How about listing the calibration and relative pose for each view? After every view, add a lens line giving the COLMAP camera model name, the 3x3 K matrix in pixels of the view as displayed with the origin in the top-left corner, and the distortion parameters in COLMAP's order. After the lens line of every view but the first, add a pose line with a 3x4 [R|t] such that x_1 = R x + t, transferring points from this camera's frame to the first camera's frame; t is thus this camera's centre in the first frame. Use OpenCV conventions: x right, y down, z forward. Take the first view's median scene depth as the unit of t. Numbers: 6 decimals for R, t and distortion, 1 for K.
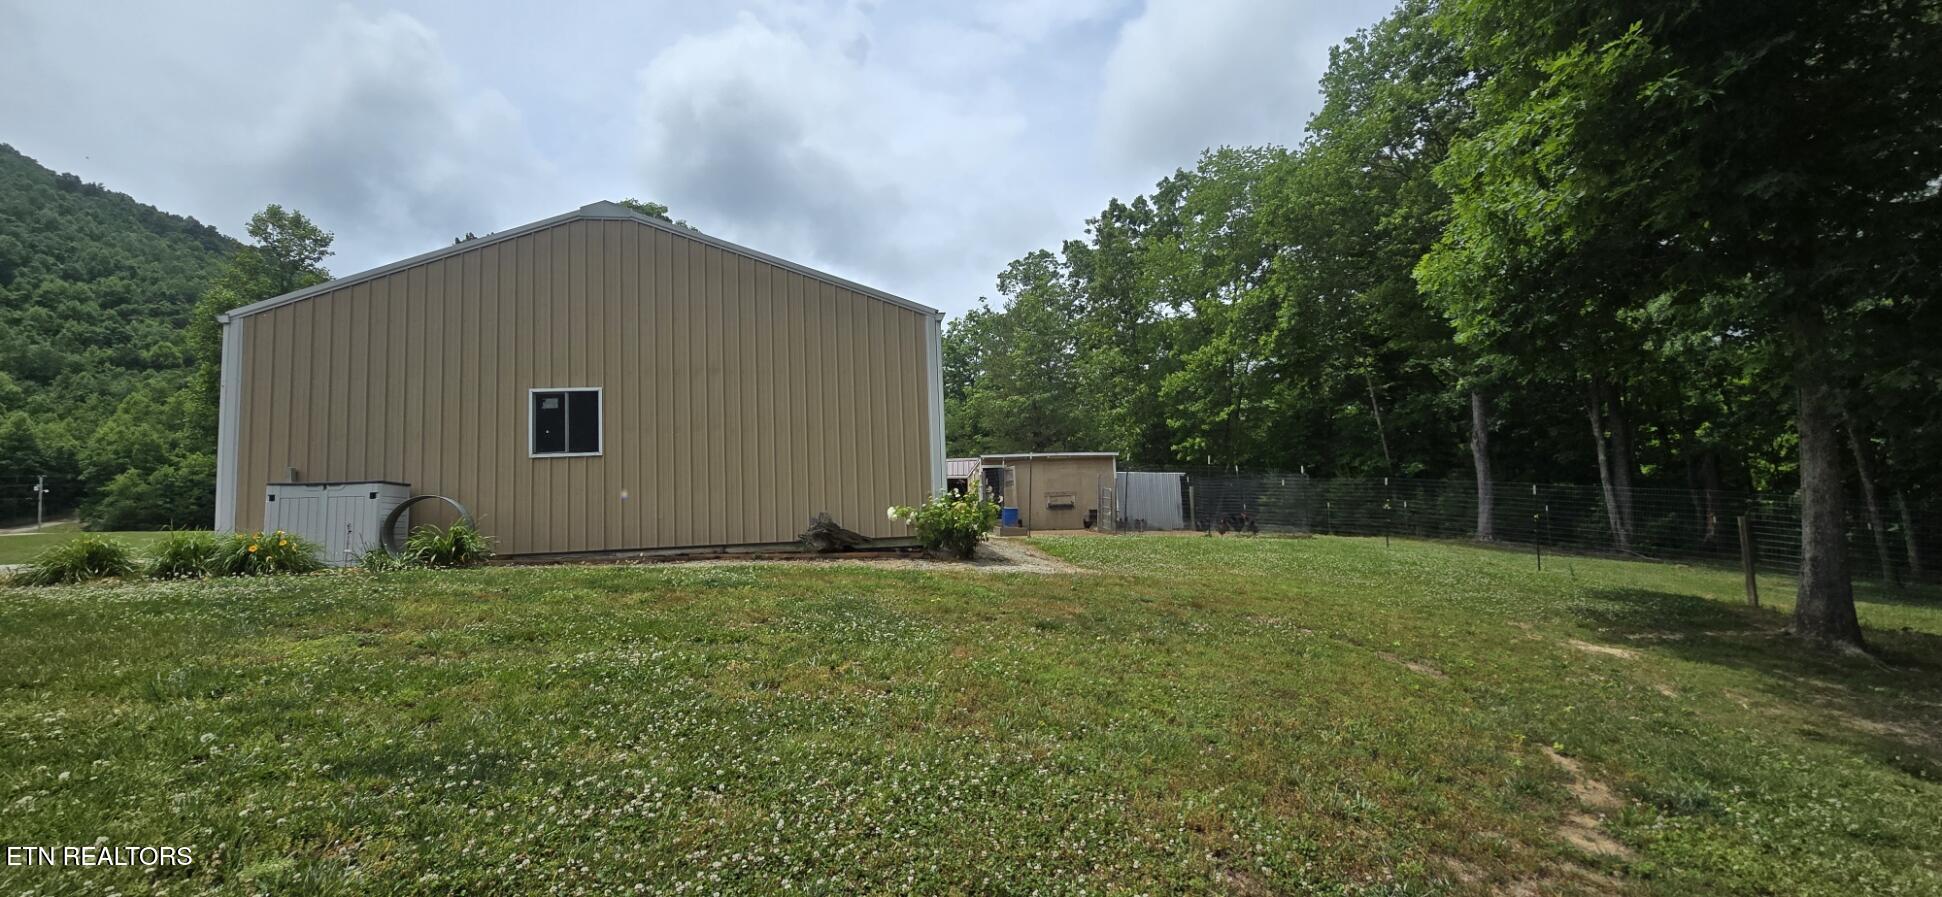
lens RADIAL K [[796.1, 0, 966.9], [0, 796.1, 436.3], [0, 0, 1]] dist [-0.005691, 0.002076]
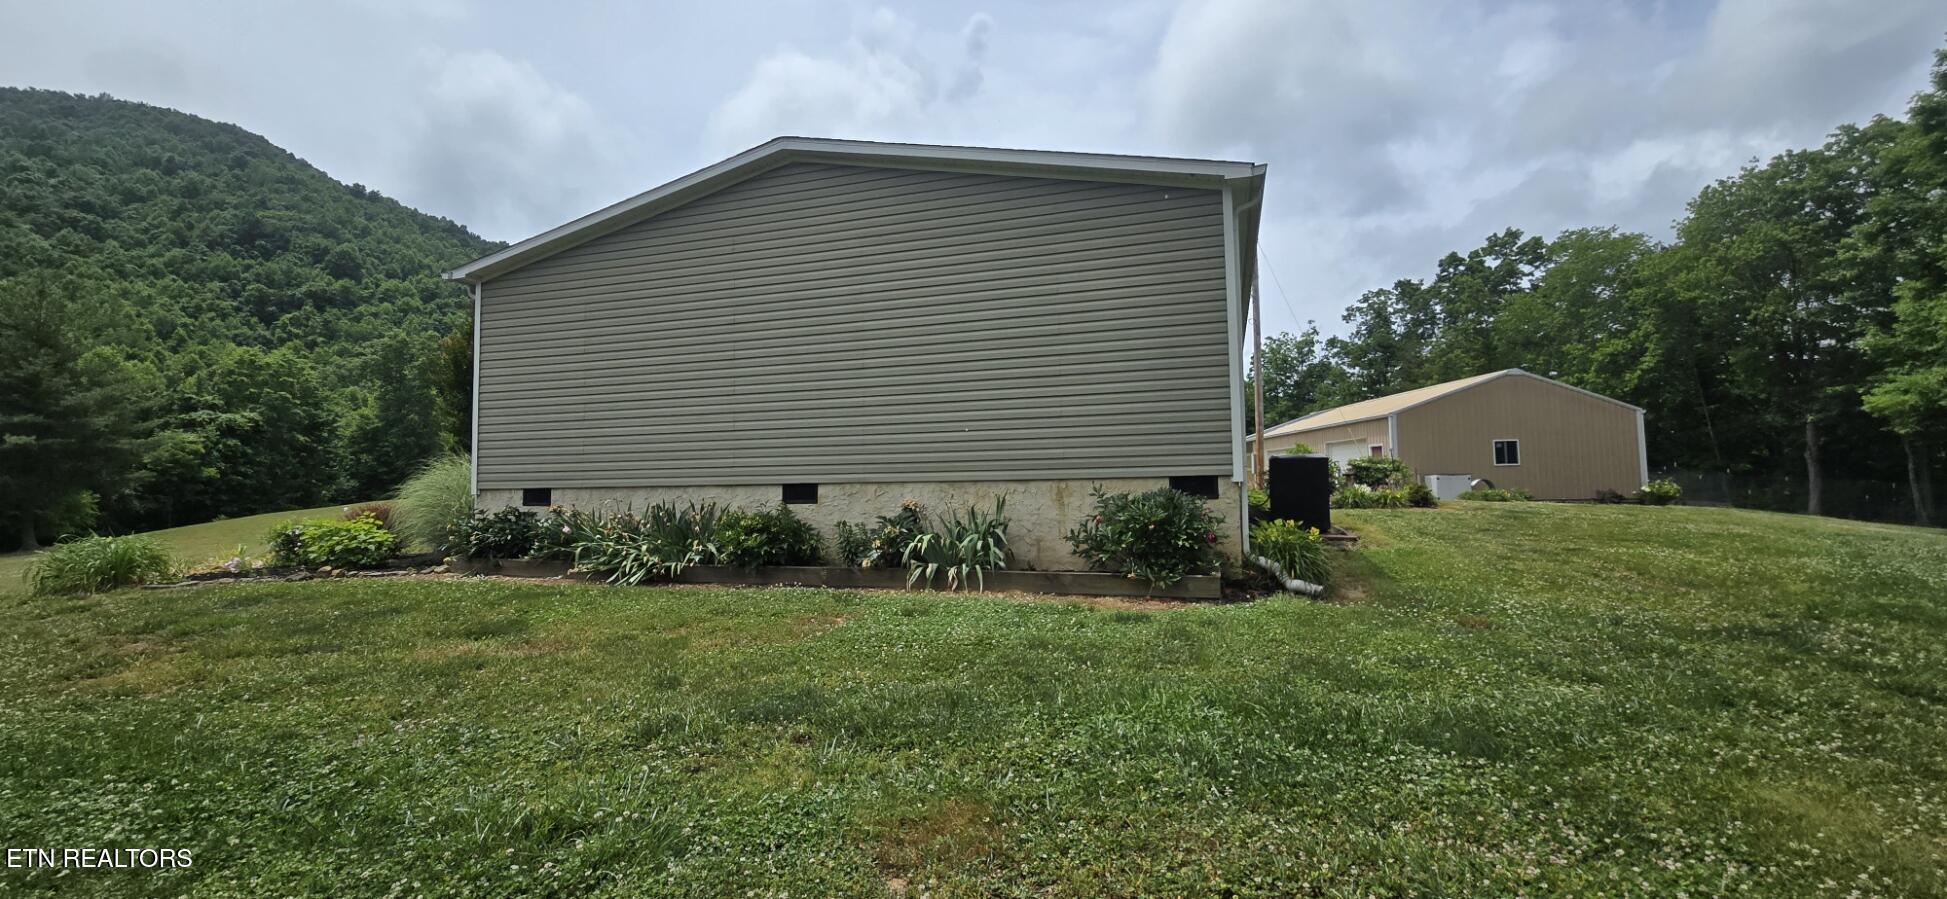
lens RADIAL K [[798.1, 0, 965.0], [0, 798.1, 438.5], [0, 0, 1]] dist [-0.005691, 0.002076]
pose [[0.989648, 0.017649, -0.142424, -0.383749], [-0.012807, 0.999311, 0.034843, -0.027081], [0.142941, -0.032658, 0.989192, -0.381762]]
